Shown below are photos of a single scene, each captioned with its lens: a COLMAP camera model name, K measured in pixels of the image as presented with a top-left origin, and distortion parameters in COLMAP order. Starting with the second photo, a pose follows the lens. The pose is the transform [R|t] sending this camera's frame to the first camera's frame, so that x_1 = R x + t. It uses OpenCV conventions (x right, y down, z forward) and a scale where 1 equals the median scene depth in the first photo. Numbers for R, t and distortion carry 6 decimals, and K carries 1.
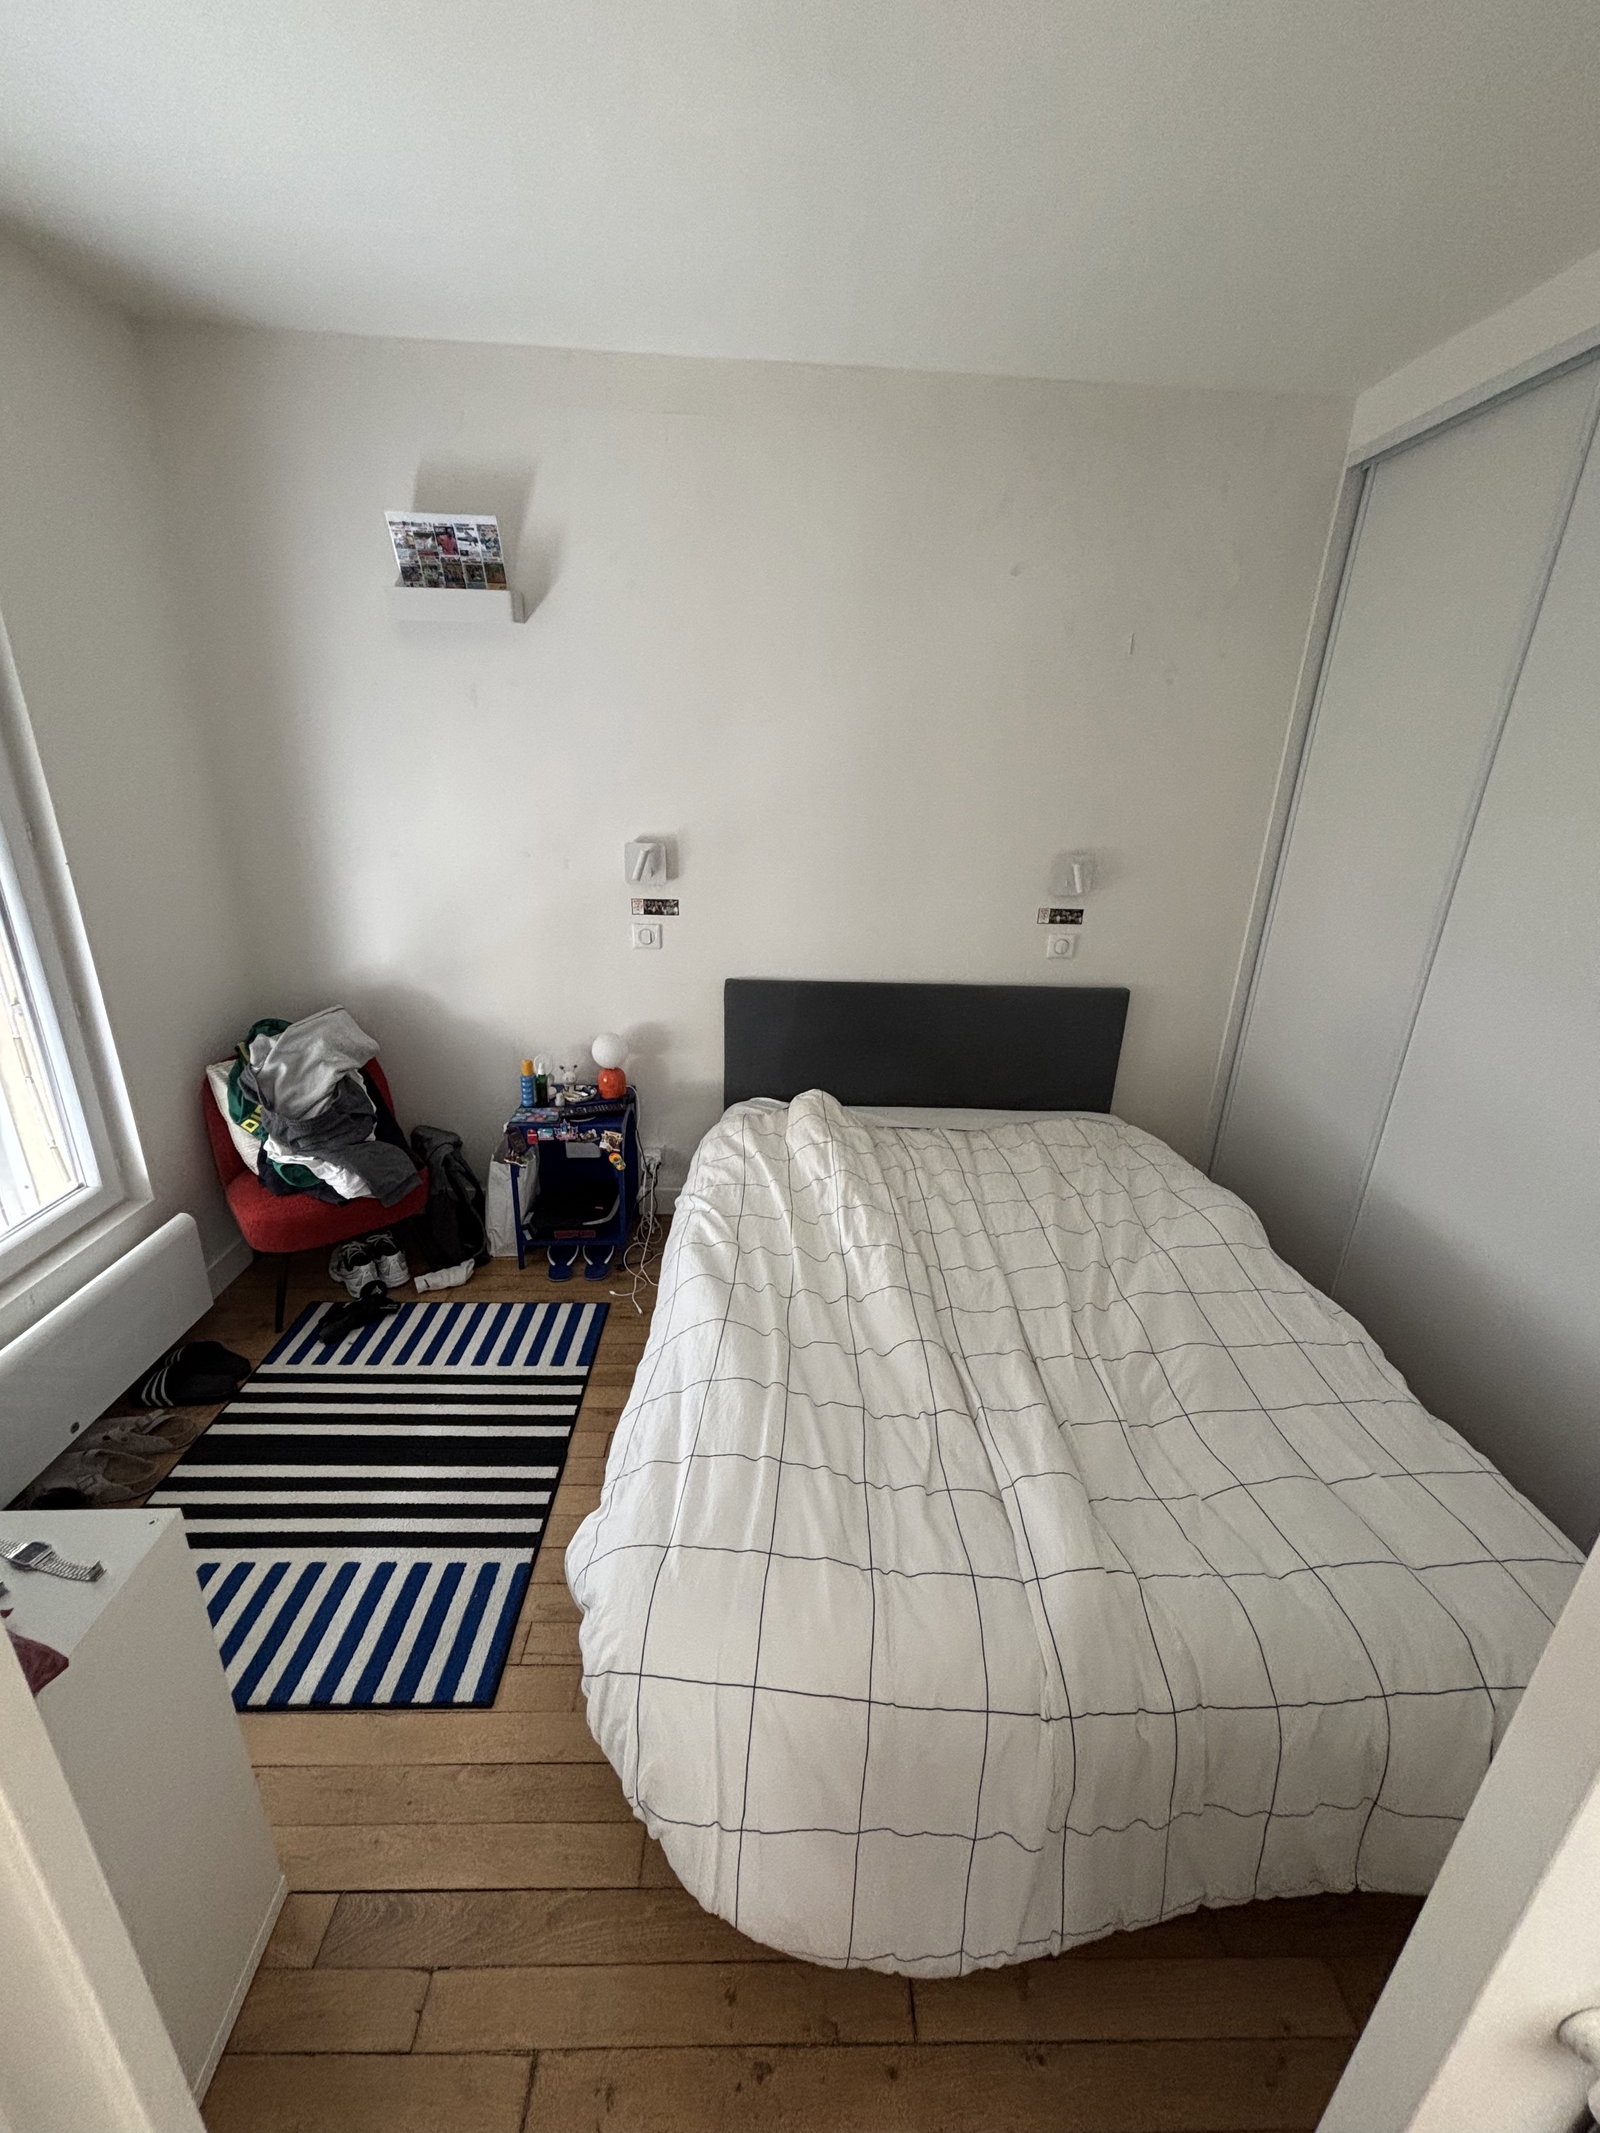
lens RADIAL K [[870.6, 0, 800.0], [0, 870.6, 1066.5], [0, 0, 1]] dist [-0.000038, 0.000001]
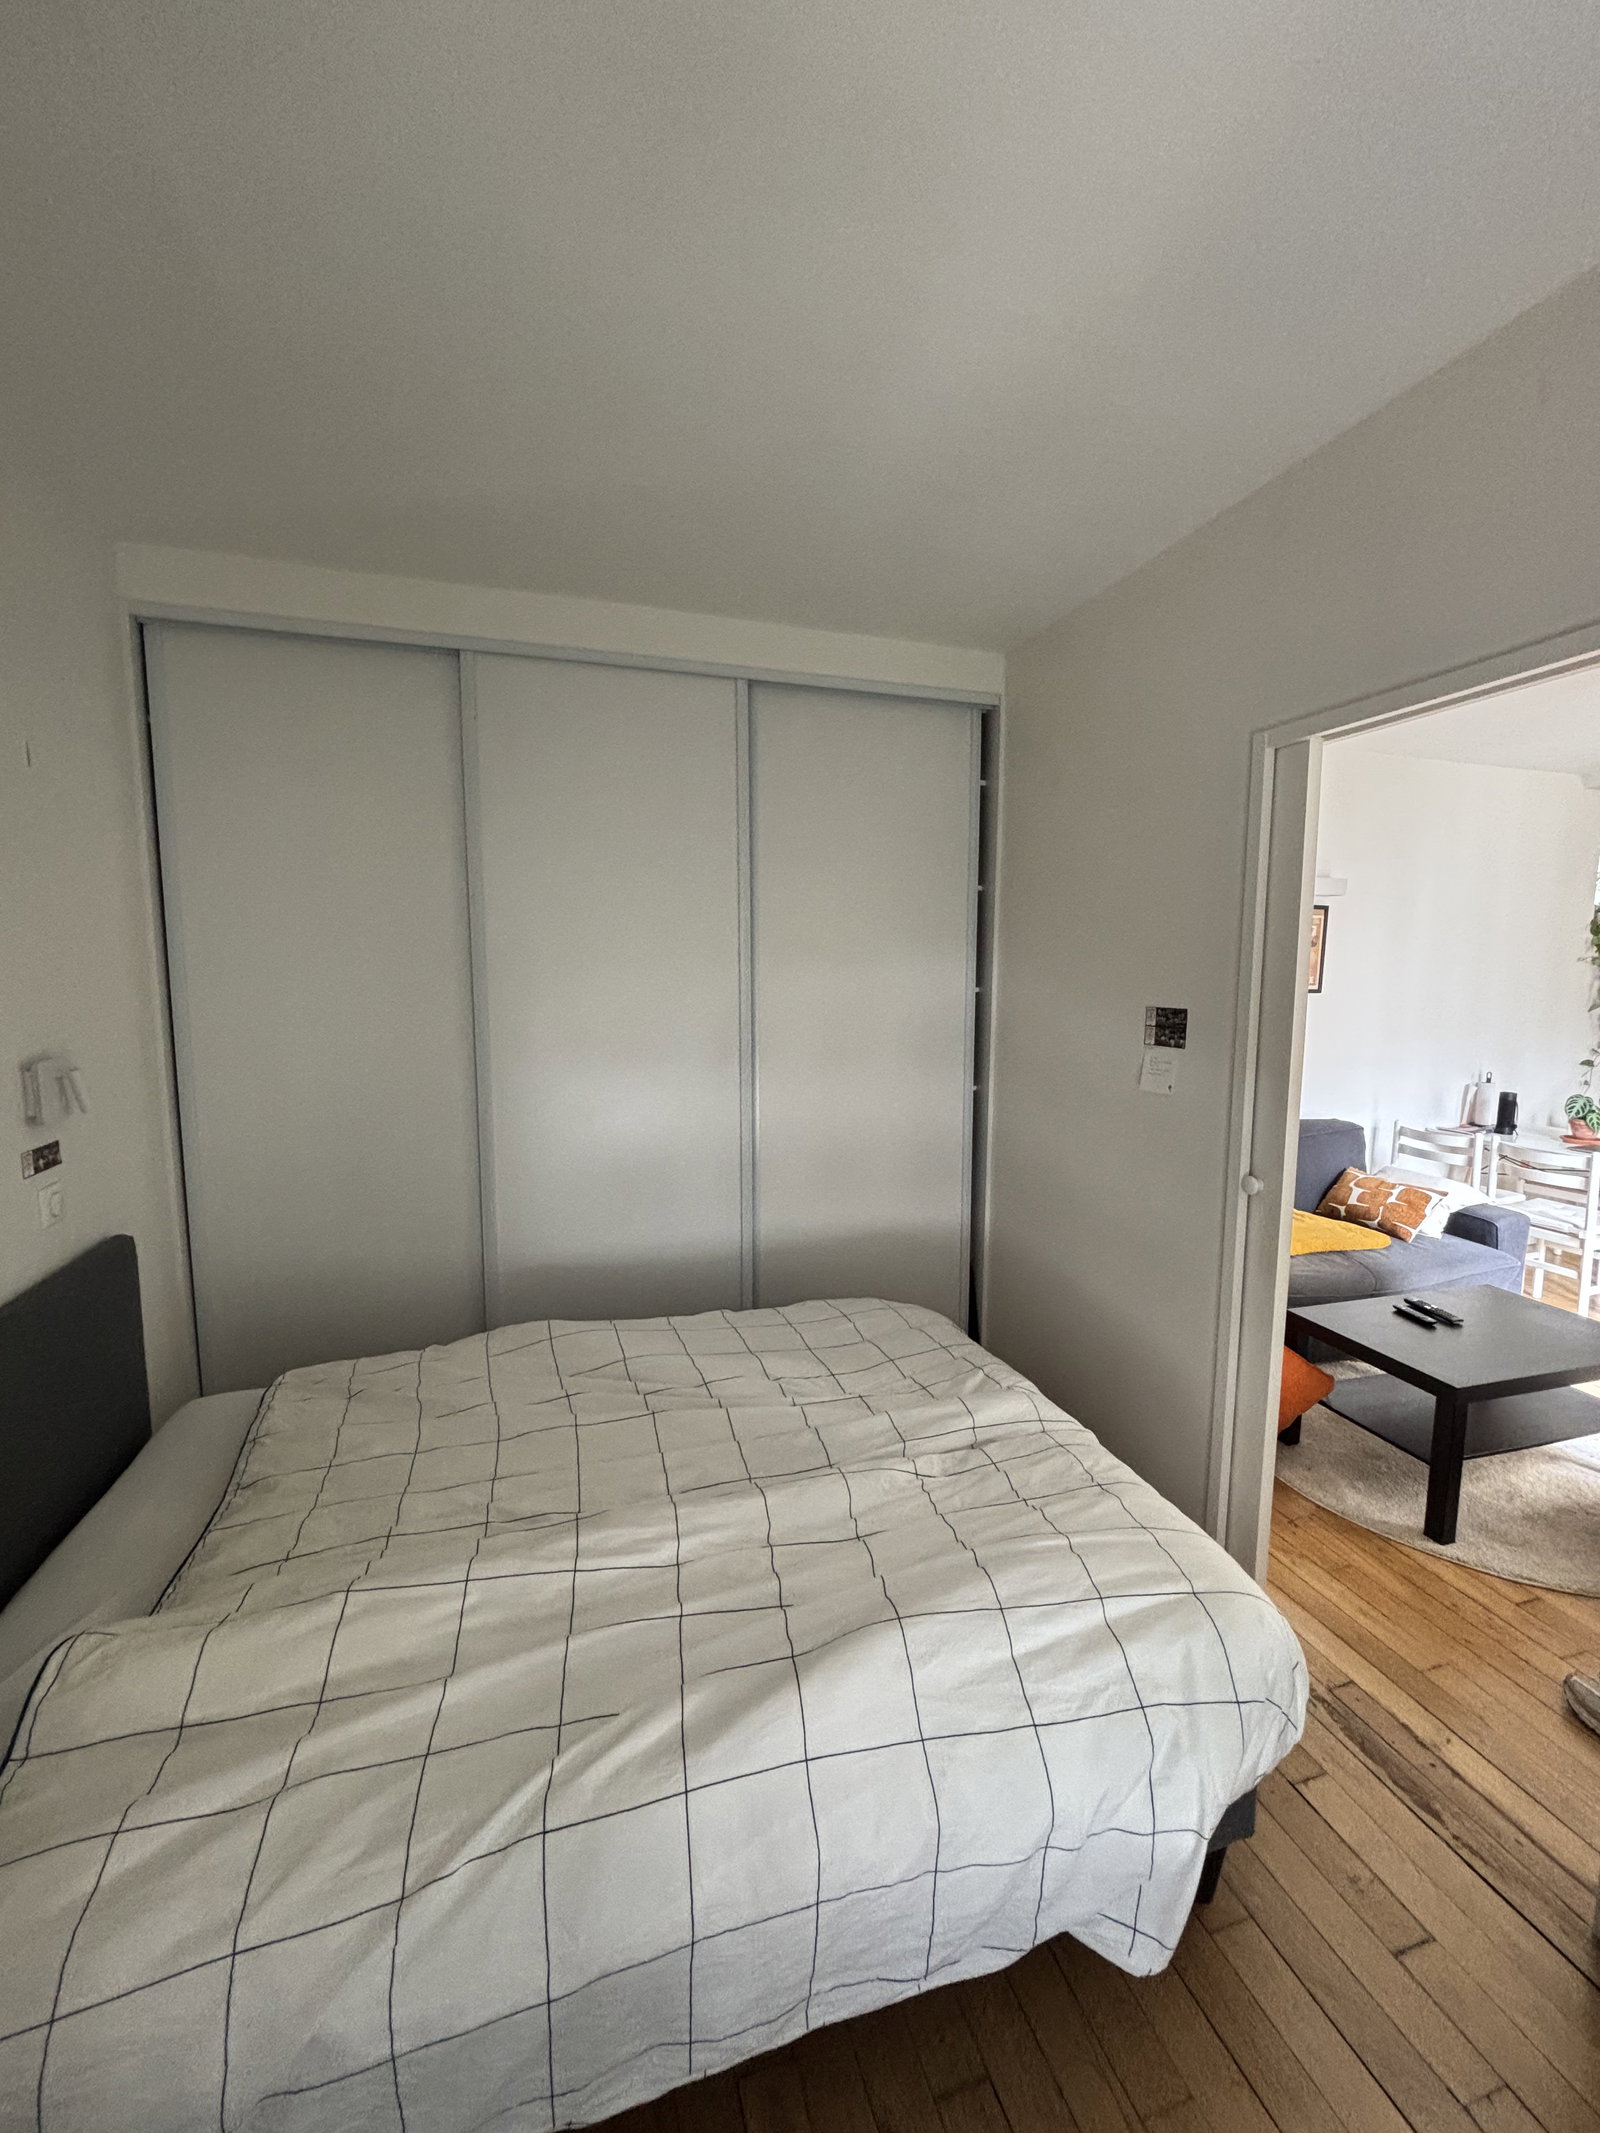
lens RADIAL K [[870.6, 0, 800.0], [0, 870.6, 1066.5], [0, 0, 1]] dist [-0.000038, 0.000001]
pose [[-0.261204, -0.137233, 0.955479, -0.558136], [0.297547, 0.930196, 0.214943, -0.272231], [-0.918280, 0.340444, -0.202138, 0.803686]]
